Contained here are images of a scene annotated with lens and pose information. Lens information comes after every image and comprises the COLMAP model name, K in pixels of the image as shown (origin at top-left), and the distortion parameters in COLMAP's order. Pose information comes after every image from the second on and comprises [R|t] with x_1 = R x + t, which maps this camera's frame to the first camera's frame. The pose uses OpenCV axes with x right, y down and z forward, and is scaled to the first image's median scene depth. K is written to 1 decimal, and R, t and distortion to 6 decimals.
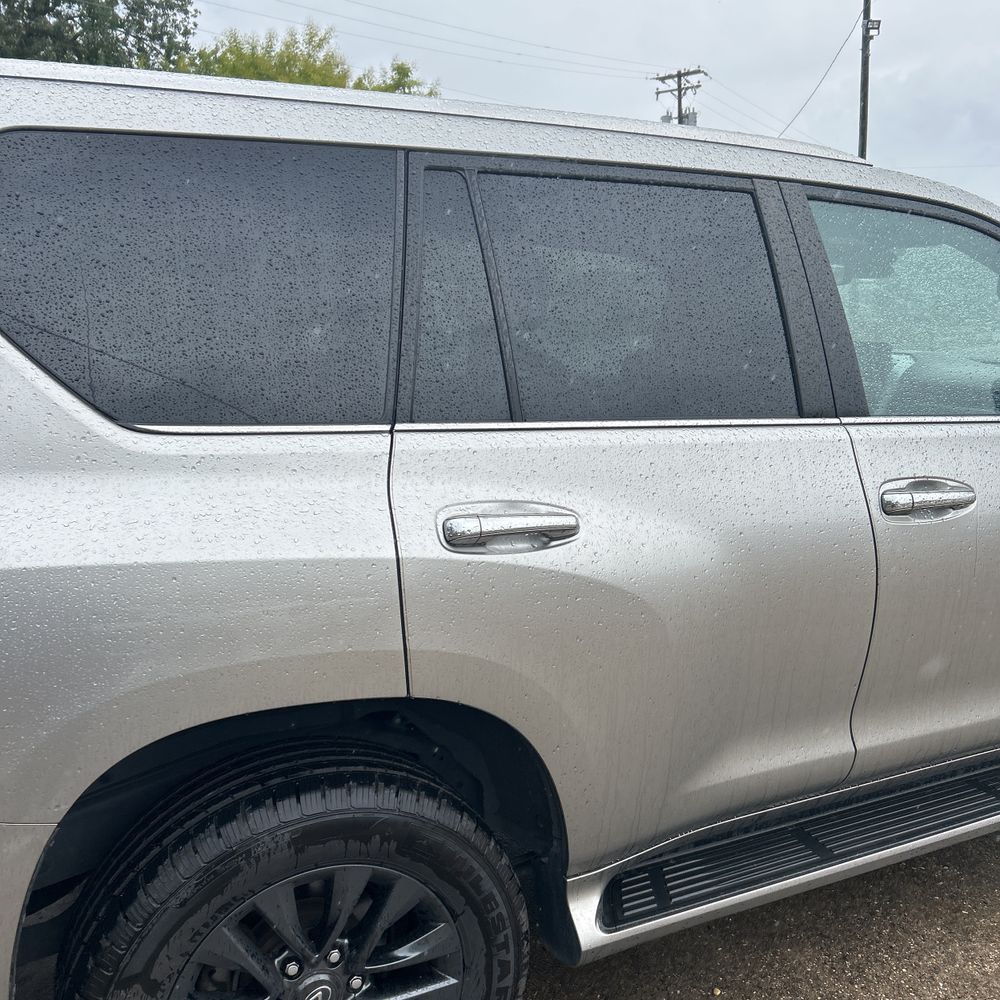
lens RADIAL K [[985.8, 0, 502.4], [0, 985.8, 508.3], [0, 0, 1]] dist [0.020104, 0.000000]
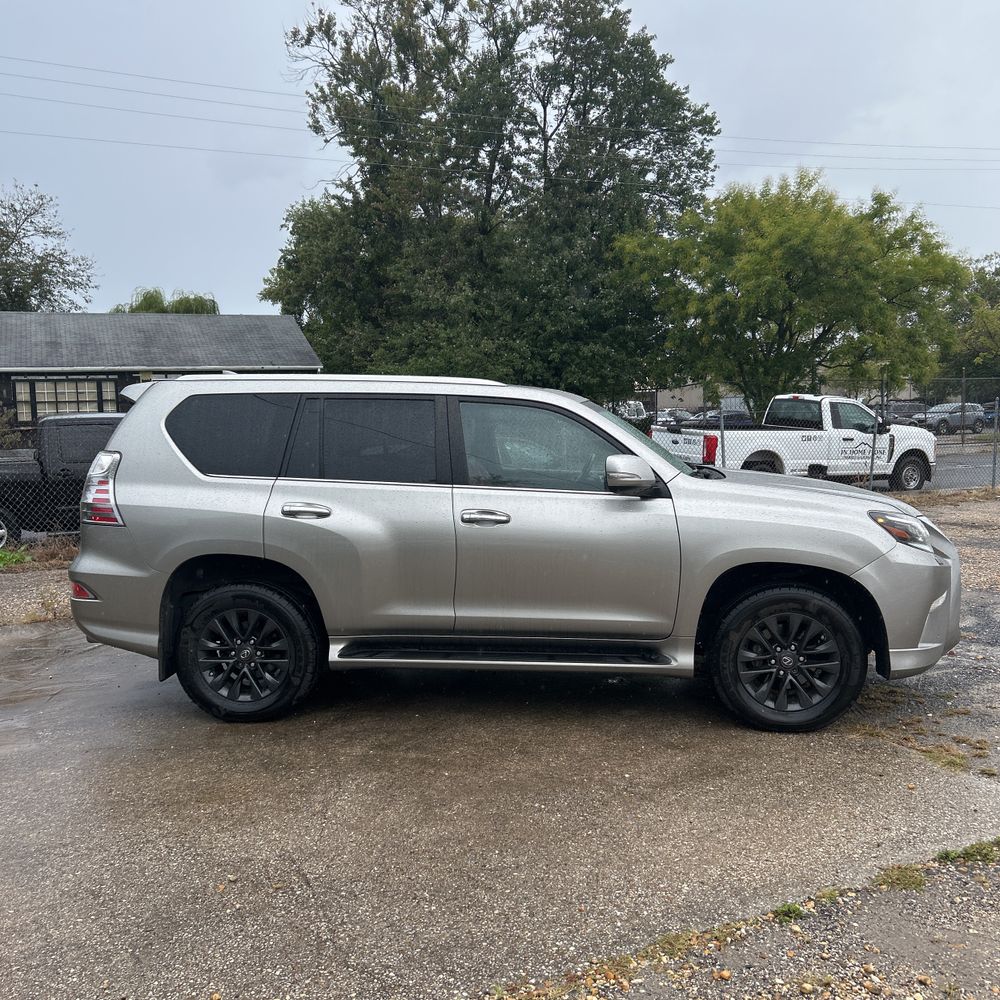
lens RADIAL K [[985.8, 0, 534.6], [0, 985.8, 495.1], [0, 0, 1]] dist [0.020104, 0.000000]
pose [[0.868865, 0.041471, -0.493308, 2.139202], [-0.098185, 0.991125, -0.089612, 0.174629], [0.485214, 0.126297, 0.865226, -1.351845]]
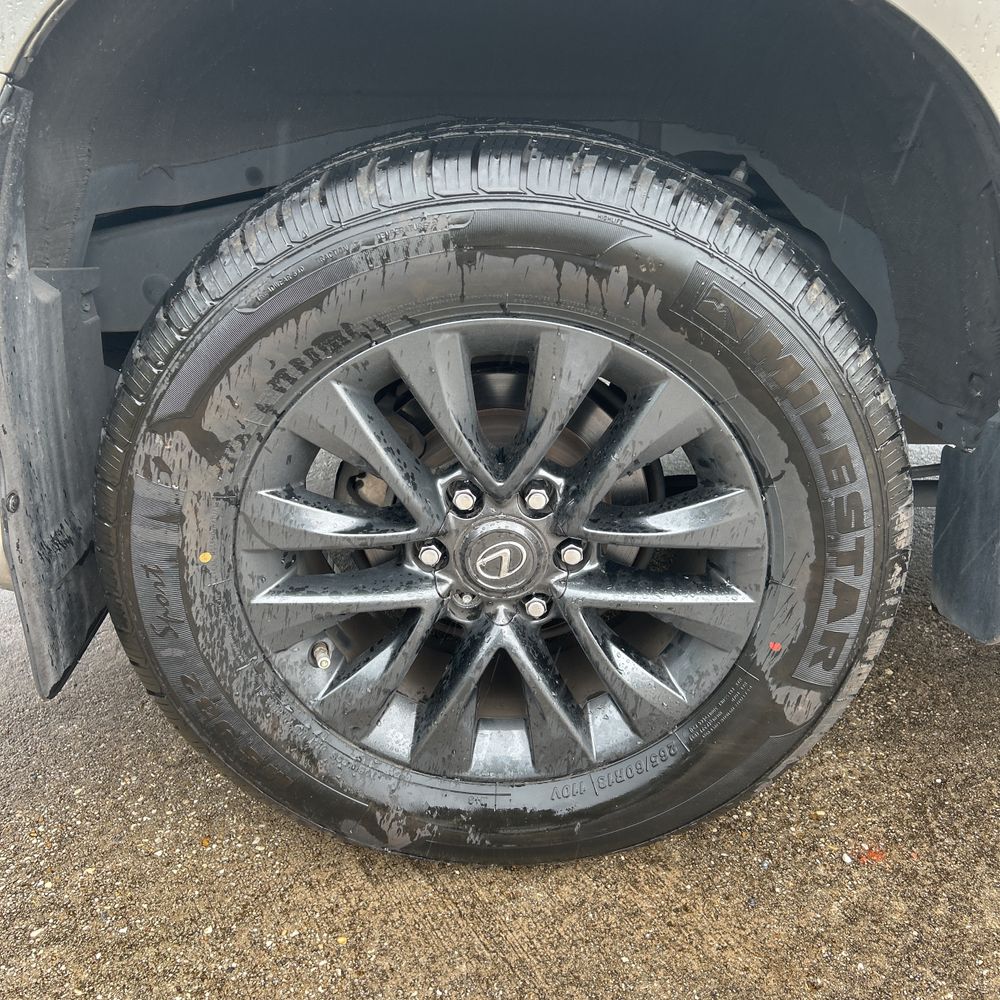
lens RADIAL K [[985.8, 0, 494.5], [0, 985.8, 499.0], [0, 0, 1]] dist [0.020104, 0.000000]
pose [[0.897562, 0.193873, -0.395974, 0.033090], [-0.089138, 0.959378, 0.267671, 0.296447], [0.431783, -0.204955, 0.878383, 0.479890]]
